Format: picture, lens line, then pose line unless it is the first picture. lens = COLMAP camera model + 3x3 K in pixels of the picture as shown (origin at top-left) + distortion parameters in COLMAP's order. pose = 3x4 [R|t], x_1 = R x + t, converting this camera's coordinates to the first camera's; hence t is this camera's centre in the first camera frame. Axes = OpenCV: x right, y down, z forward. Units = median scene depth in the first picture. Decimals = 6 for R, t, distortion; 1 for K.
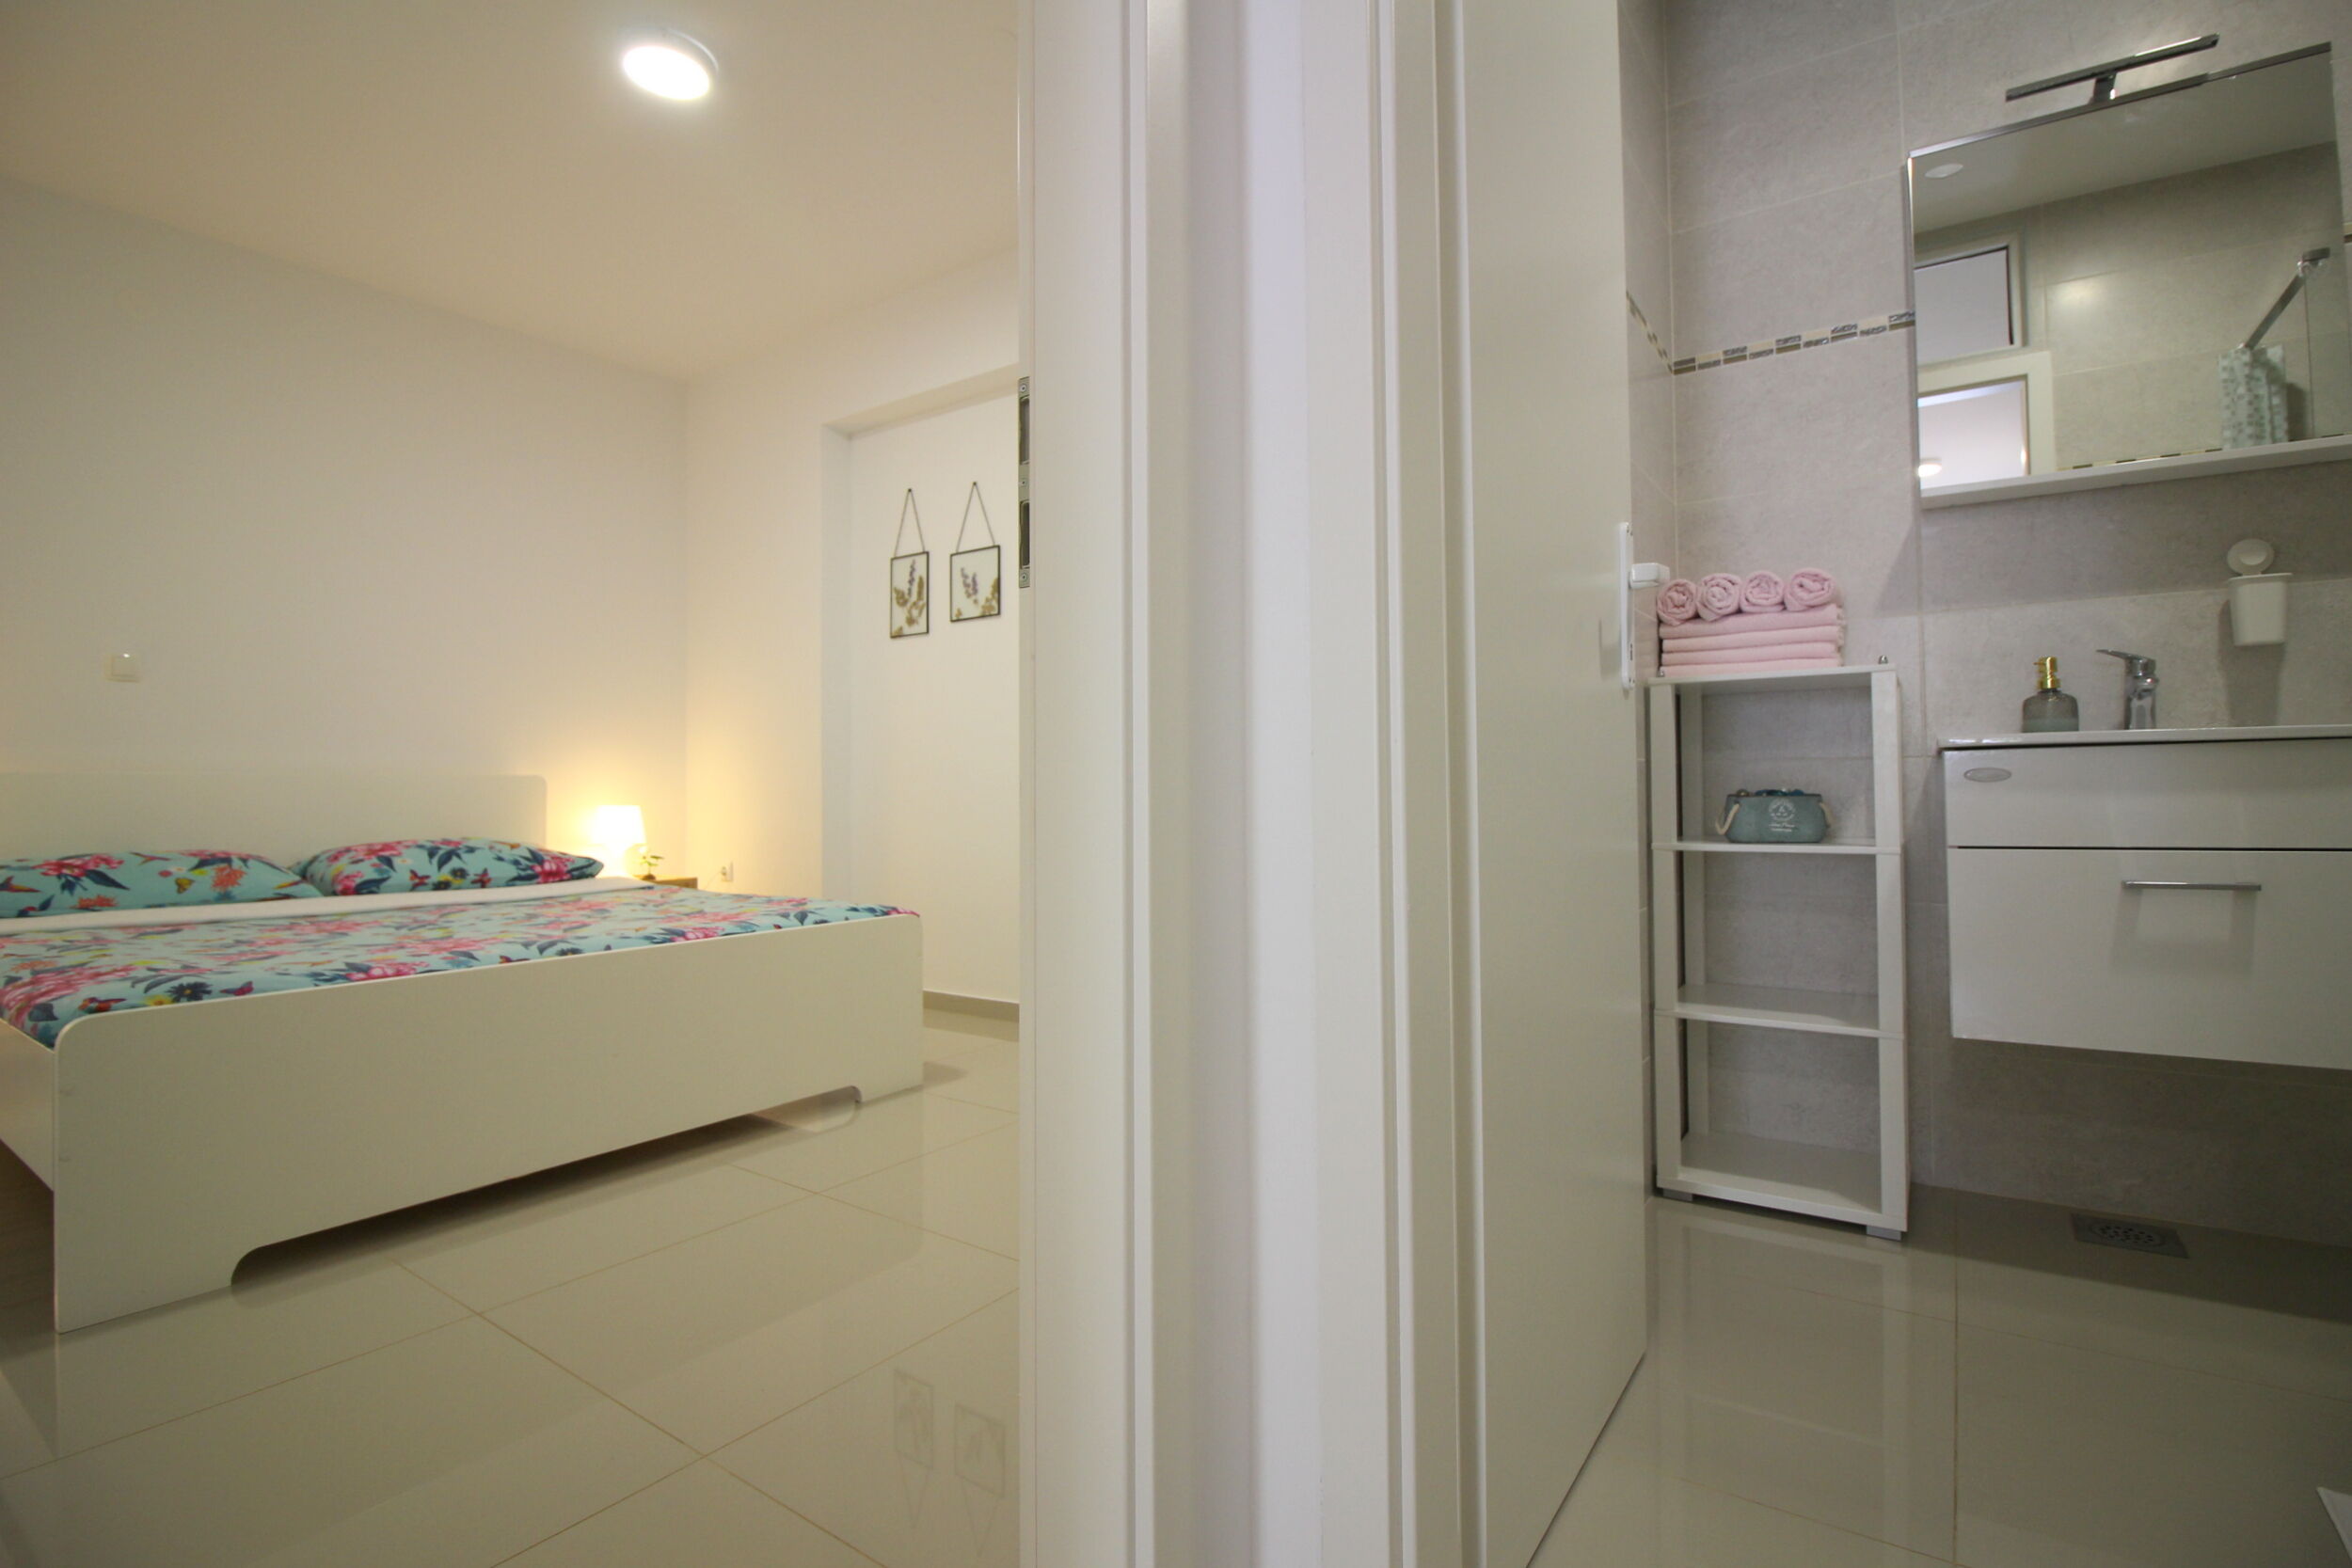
lens RADIAL K [[1102.9, 0, 1186.3], [0, 1102.9, 764.7], [0, 0, 1]] dist [-0.002193, -0.012336]
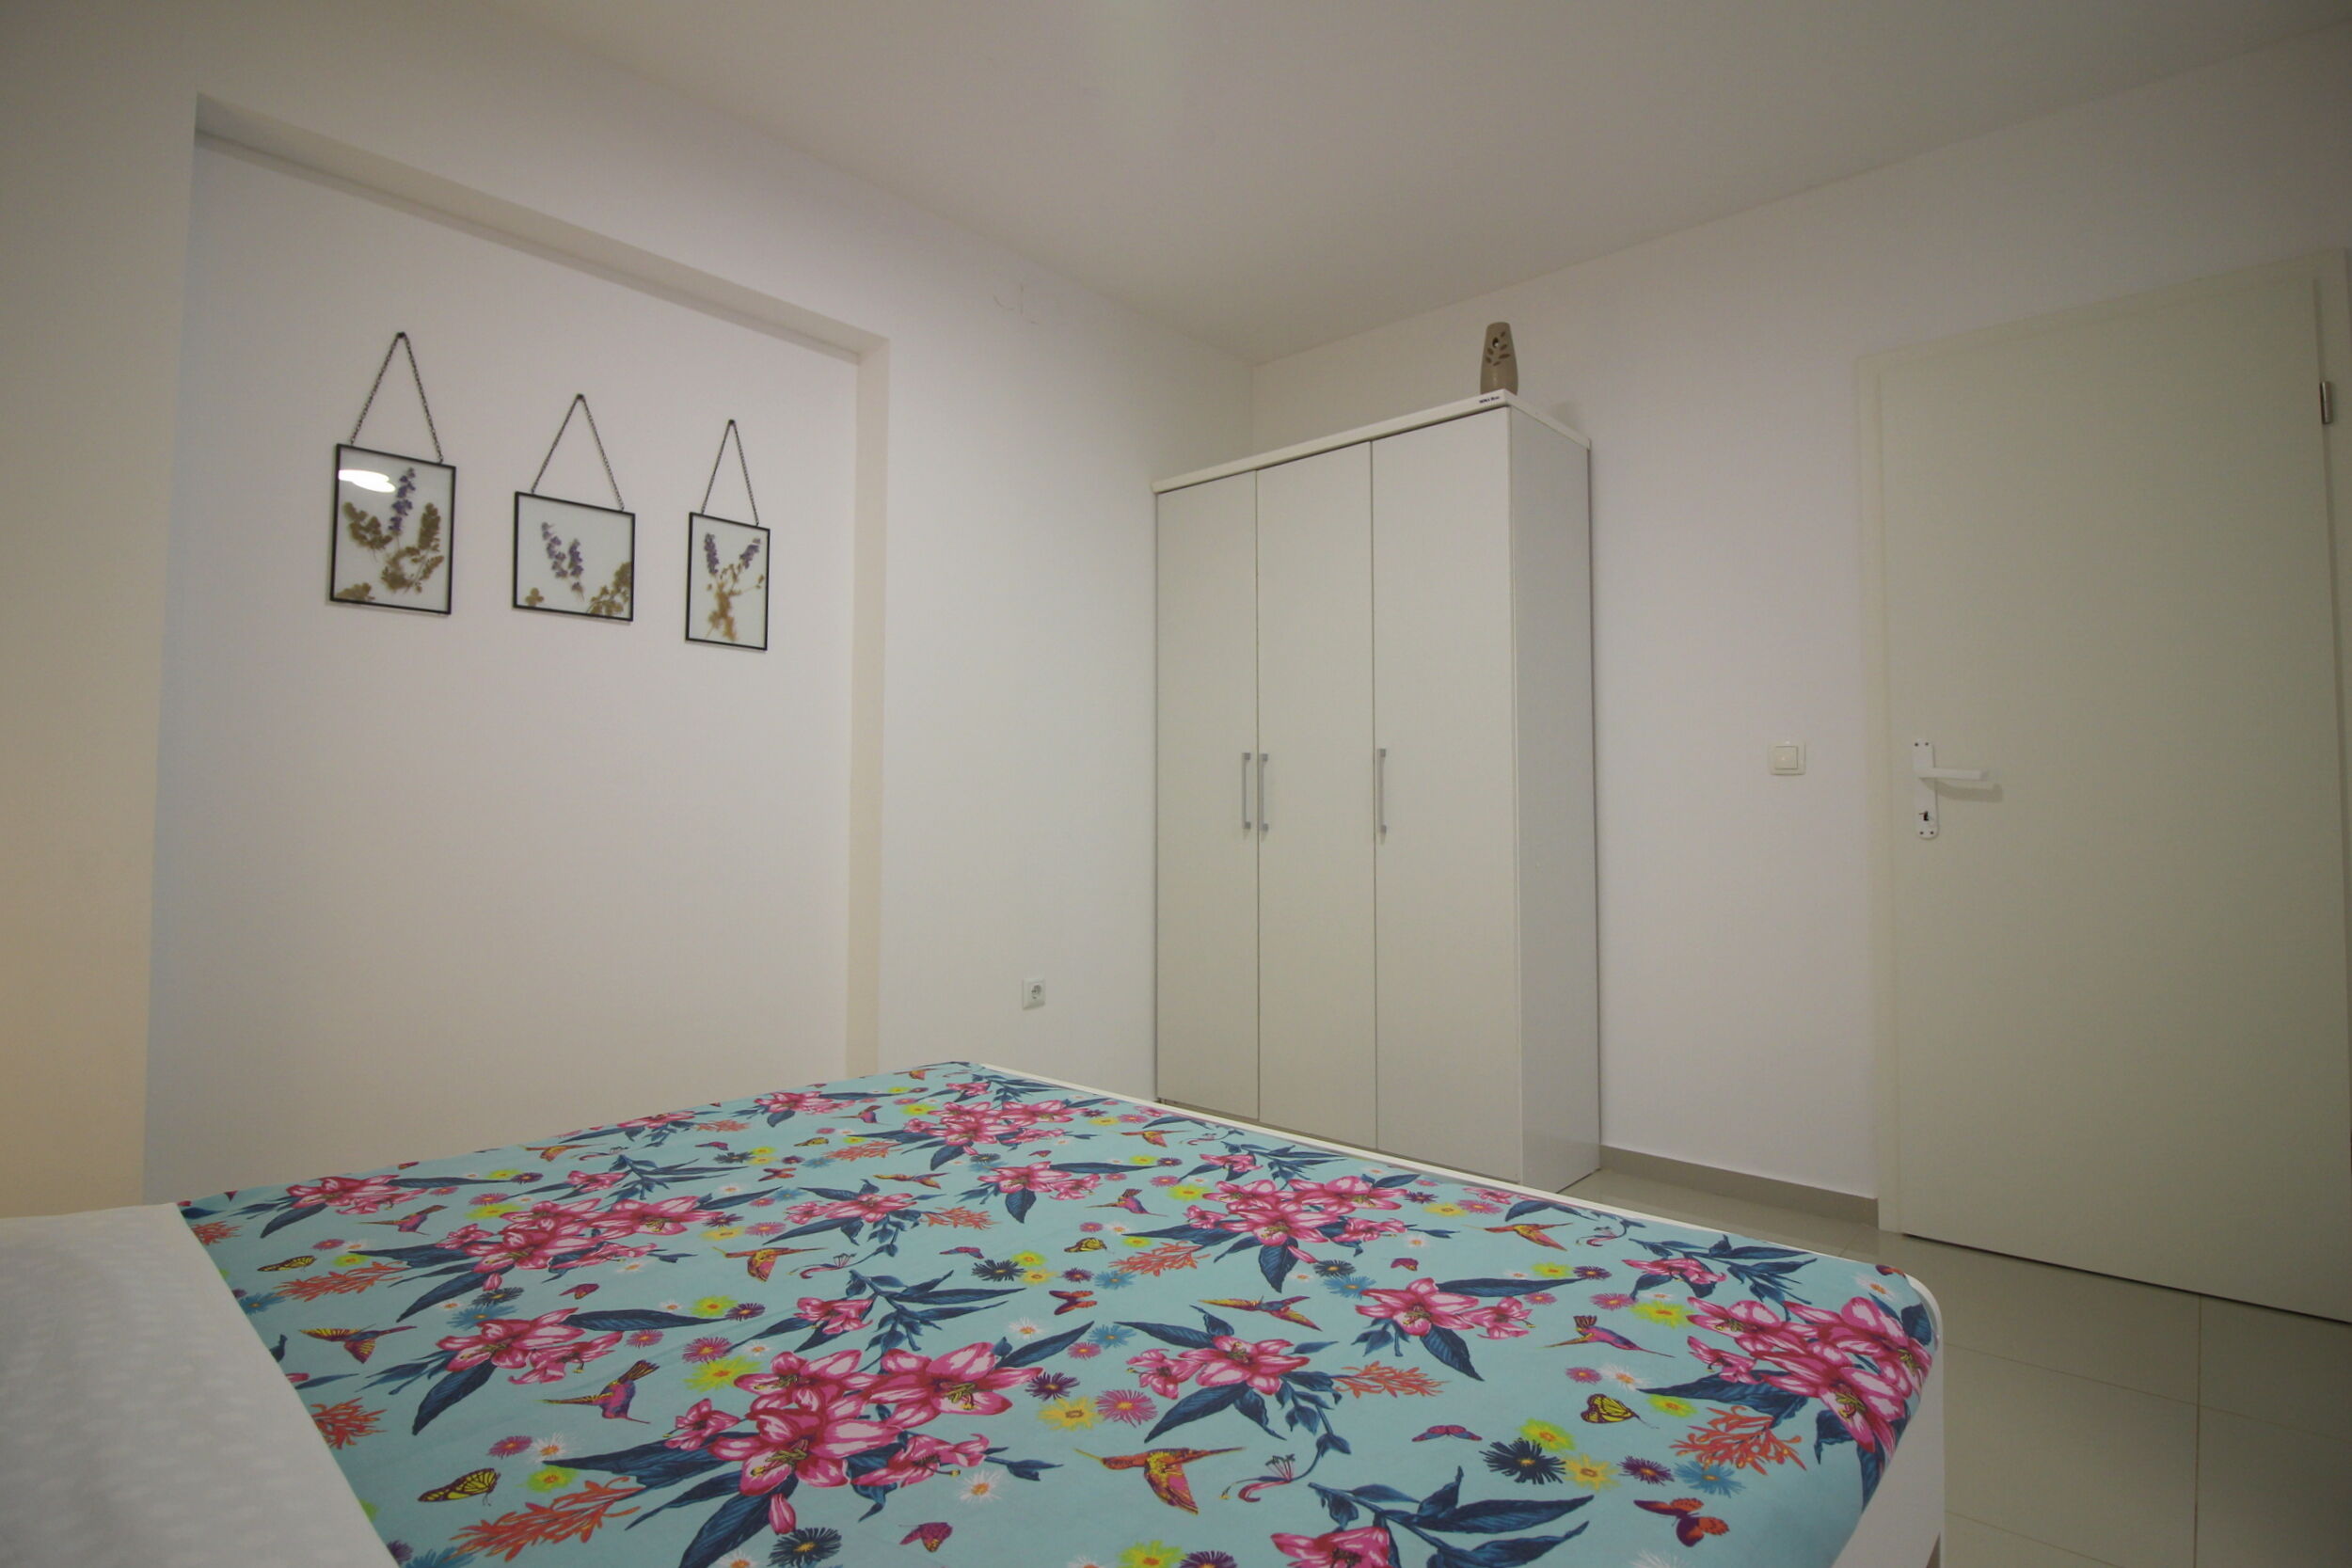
lens RADIAL K [[1095.3, 0, 1178.2], [0, 1095.3, 762.4], [0, 0, 1]] dist [-0.001004, -0.012122]
pose [[0.131970, 0.063965, 0.989188, -0.832488], [-0.015778, 0.997925, -0.062425, -0.020632], [-0.991128, -0.007369, 0.132705, 0.660470]]
